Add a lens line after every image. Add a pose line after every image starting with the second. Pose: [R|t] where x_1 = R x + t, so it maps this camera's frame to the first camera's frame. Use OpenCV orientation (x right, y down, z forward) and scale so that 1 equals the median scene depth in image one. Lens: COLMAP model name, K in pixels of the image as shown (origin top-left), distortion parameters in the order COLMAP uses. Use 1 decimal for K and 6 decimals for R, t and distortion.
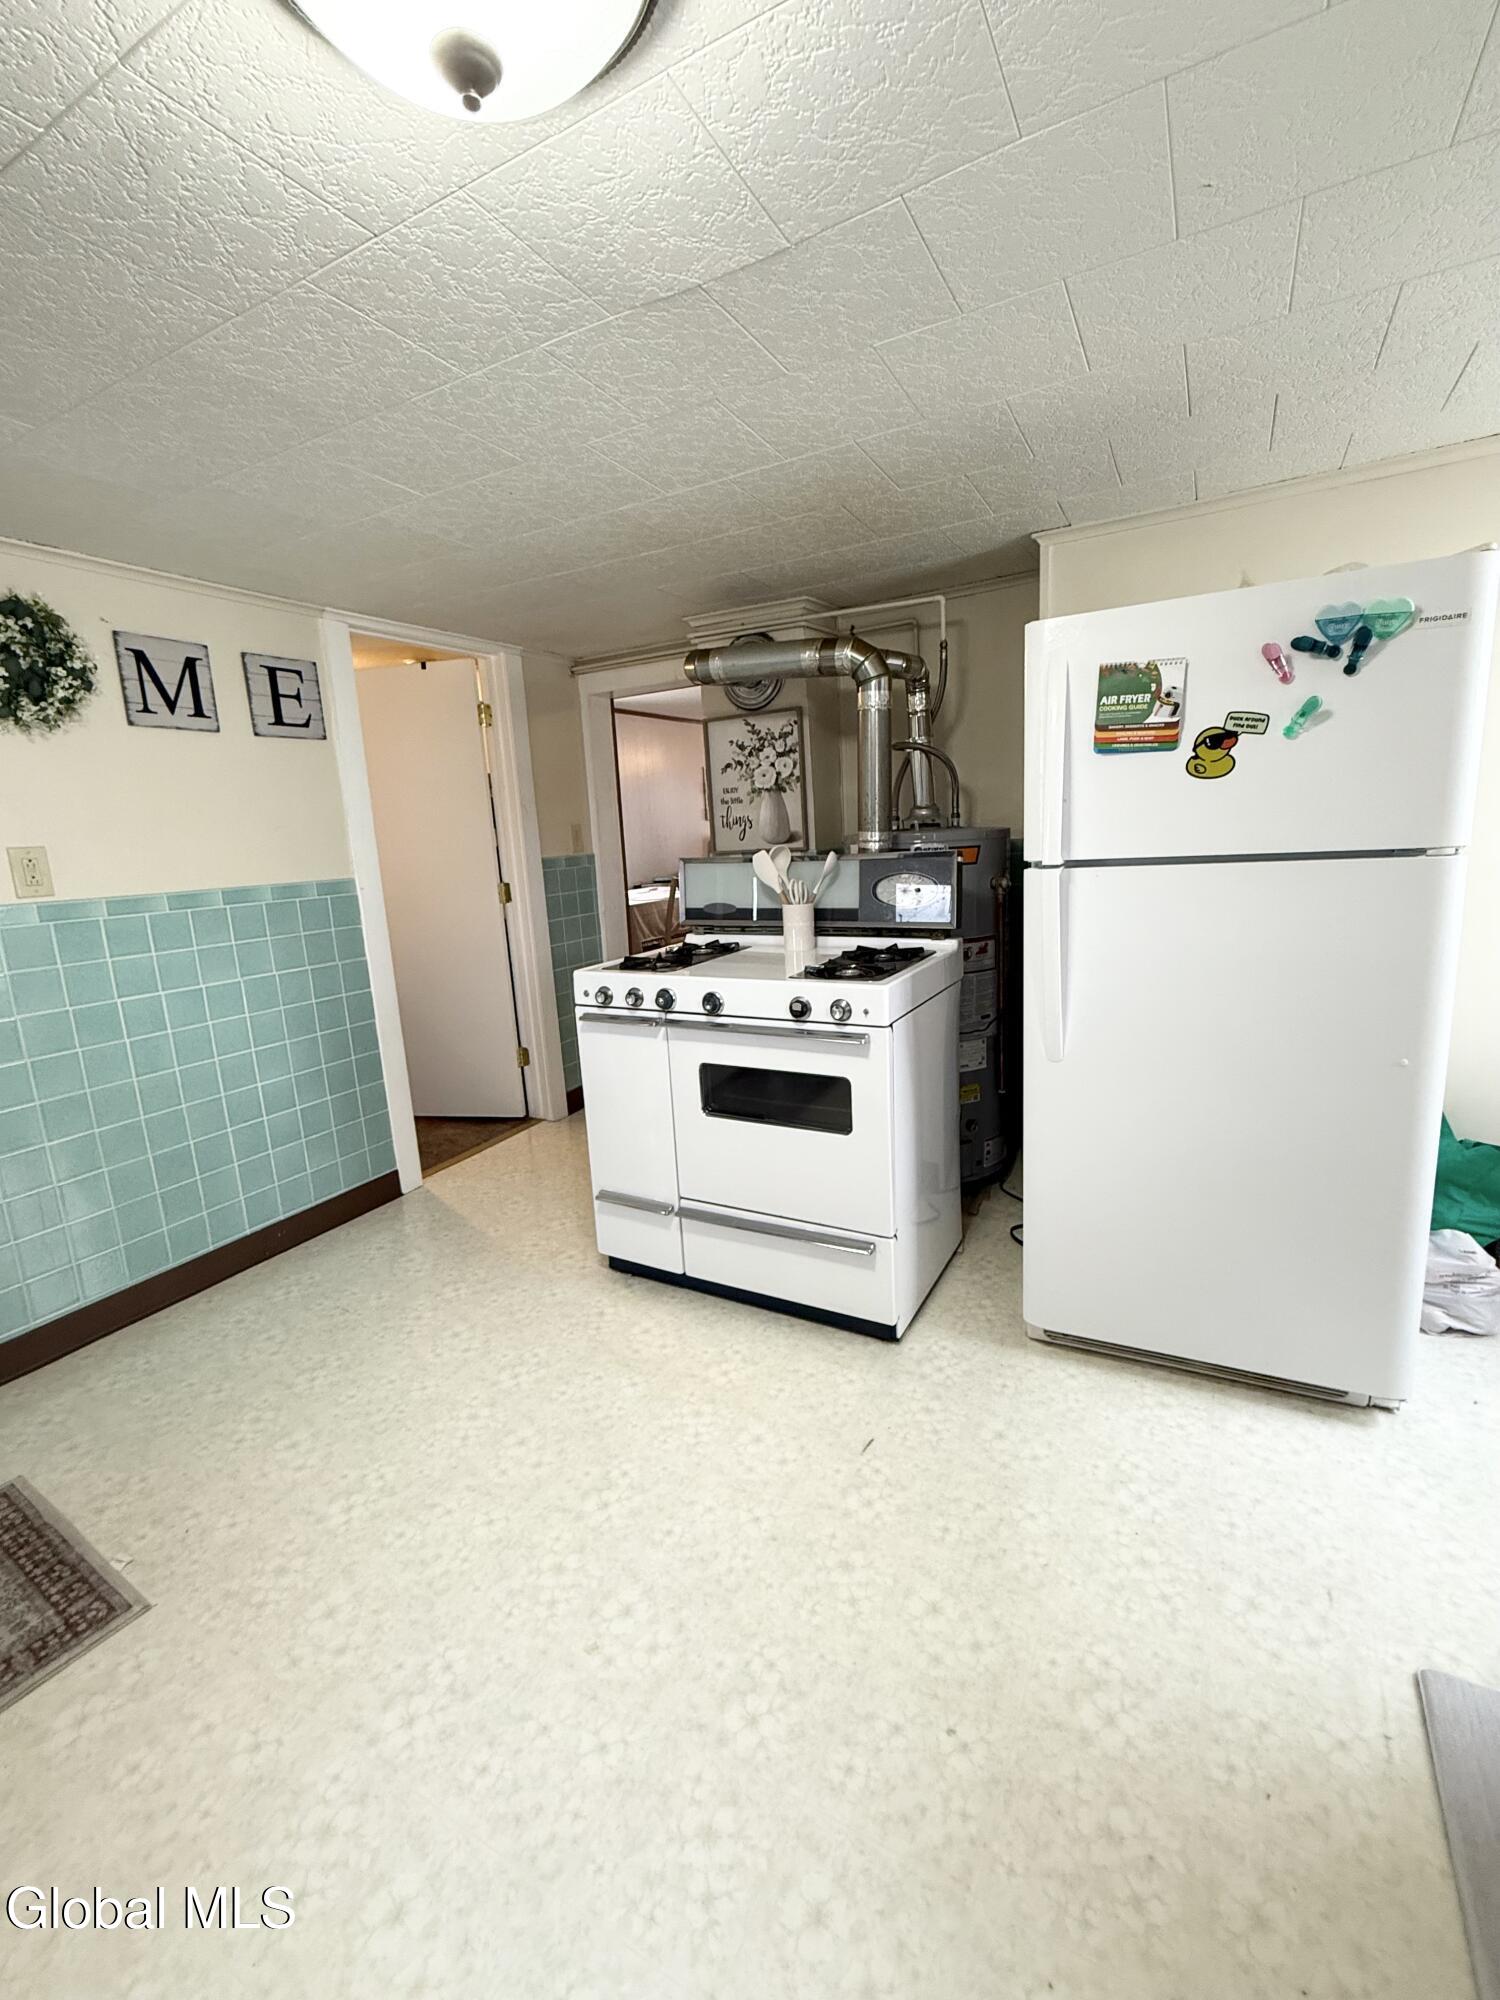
lens RADIAL K [[860.5, 0, 751.4], [0, 860.5, 1006.2], [0, 0, 1]] dist [-0.000547, -0.000711]
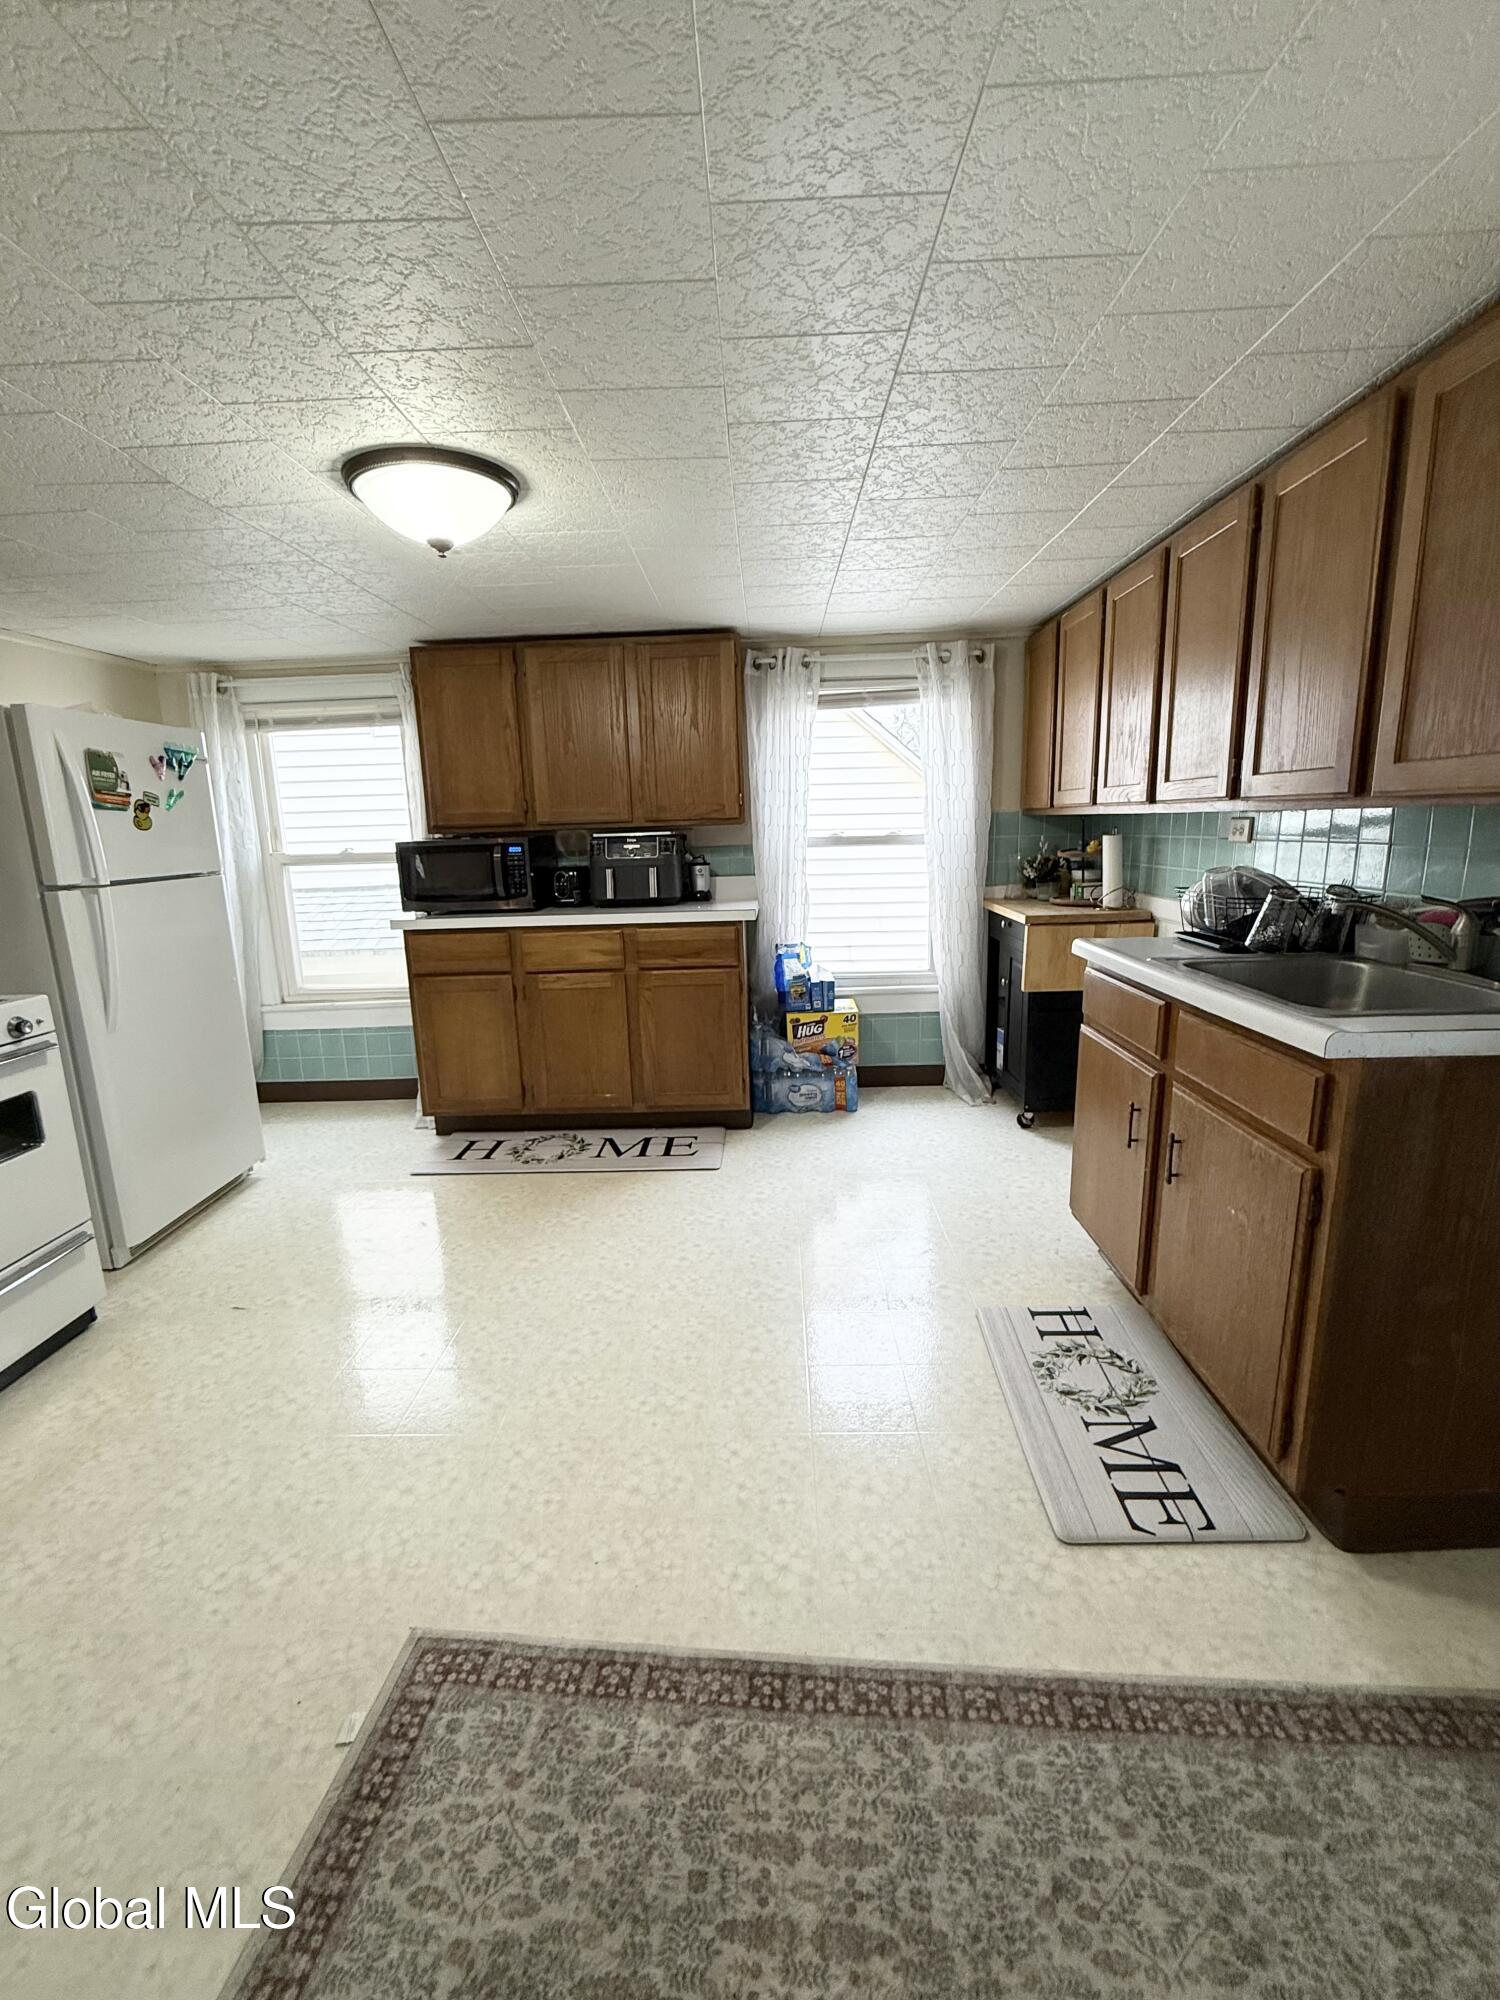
lens RADIAL K [[860.5, 0, 767.6], [0, 860.5, 1019.3], [0, 0, 1]] dist [-0.000547, -0.000711]
pose [[-0.475771, -0.131133, 0.869739, -1.527442], [0.226317, 0.937280, 0.265117, -0.092738], [-0.849955, 0.322972, -0.416253, 0.795760]]
